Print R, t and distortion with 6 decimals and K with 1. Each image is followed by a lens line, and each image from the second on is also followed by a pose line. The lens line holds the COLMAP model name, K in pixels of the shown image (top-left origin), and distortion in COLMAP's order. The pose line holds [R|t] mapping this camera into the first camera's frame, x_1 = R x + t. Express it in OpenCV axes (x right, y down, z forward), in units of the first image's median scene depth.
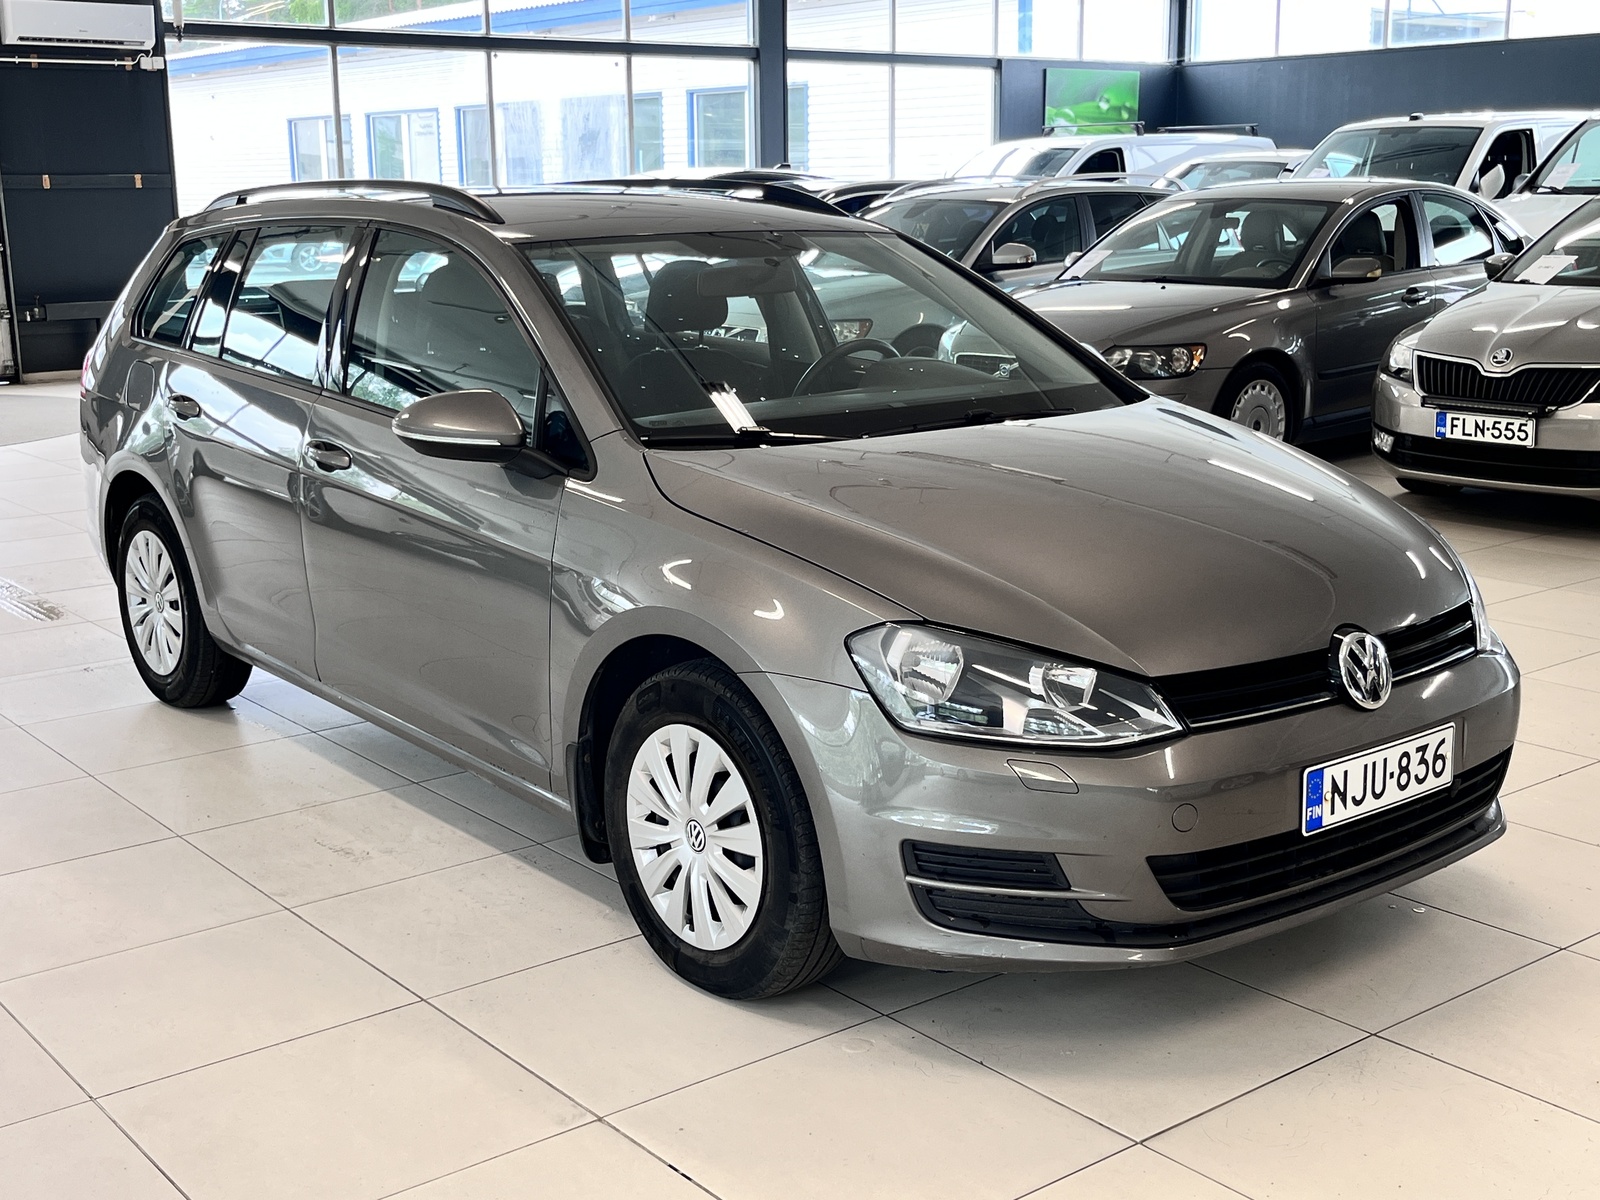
lens RADIAL K [[1889.9, 0, 800.0], [0, 1889.9, 600.0], [0, 0, 1]] dist [0.103144, -0.223676]
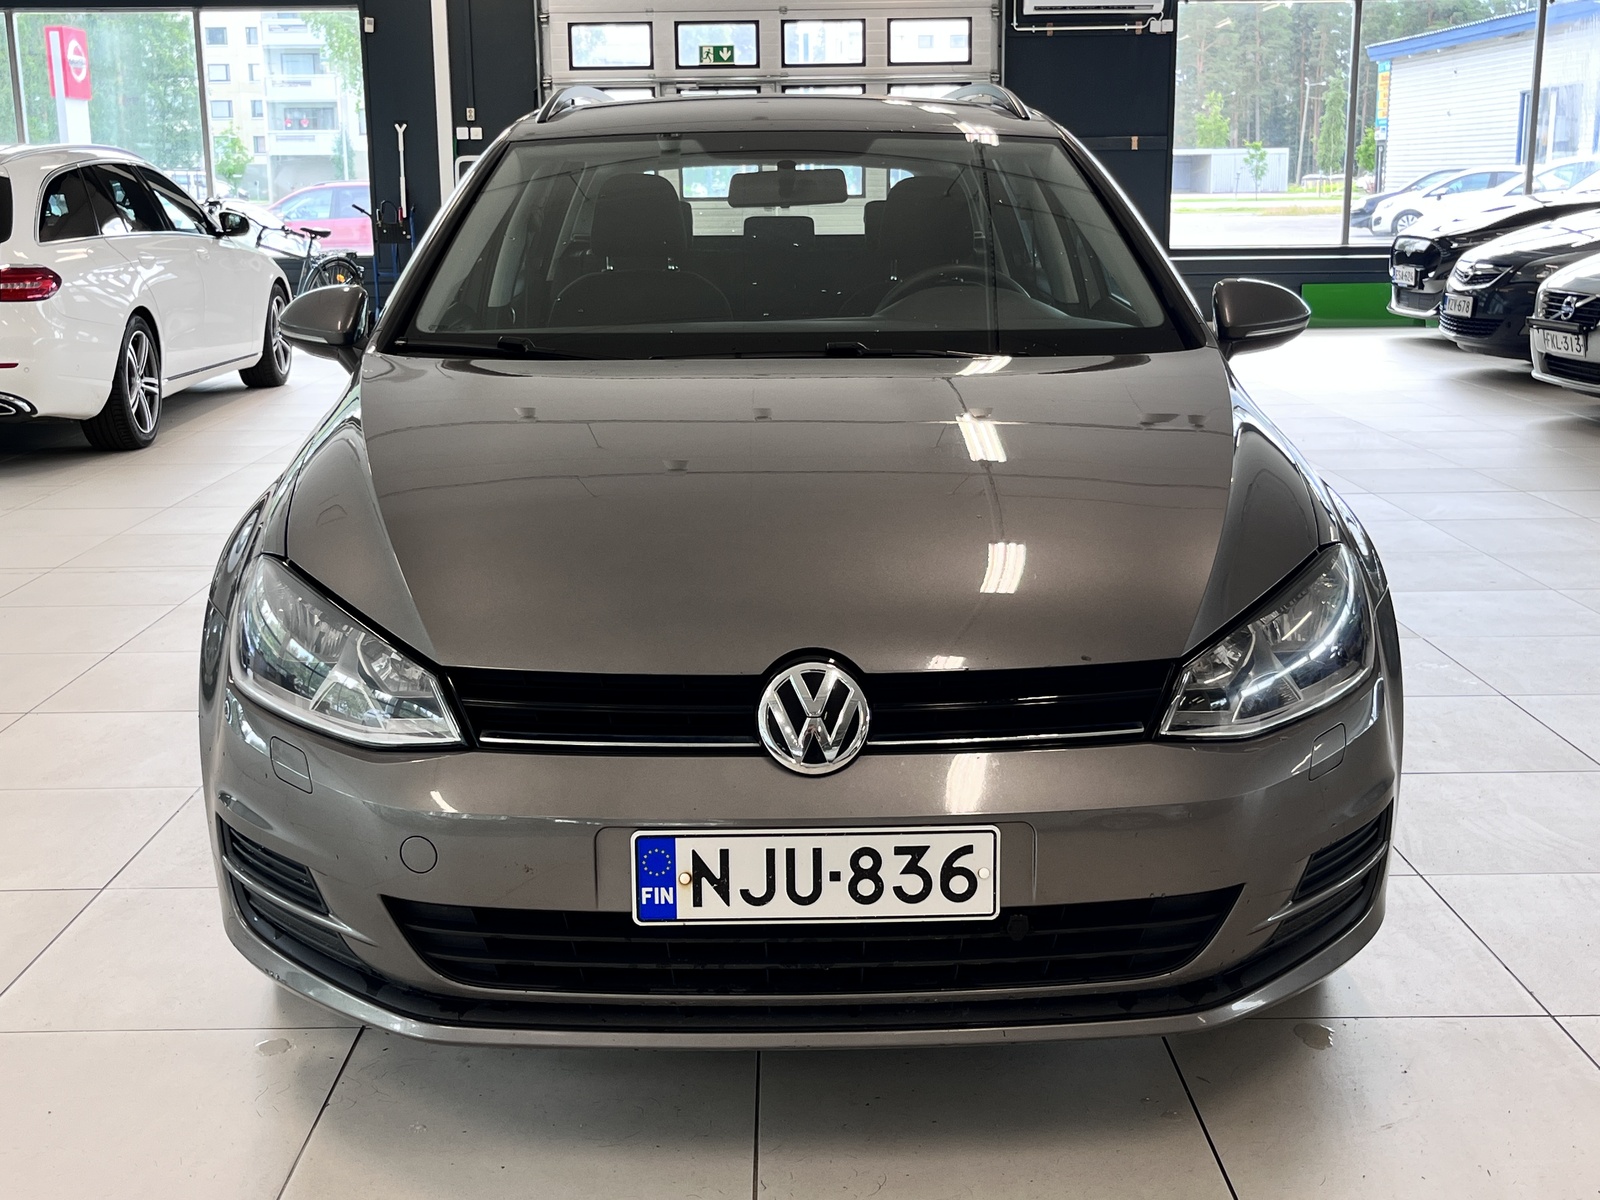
lens RADIAL K [[1889.9, 0, 800.0], [0, 1889.9, 600.0], [0, 0, 1]] dist [0.103144, -0.223676]
pose [[0.787280, 0.134645, -0.601714, 0.675407], [-0.130440, 0.990149, 0.050897, -0.038268], [0.602640, 0.038418, 0.797088, 0.431829]]
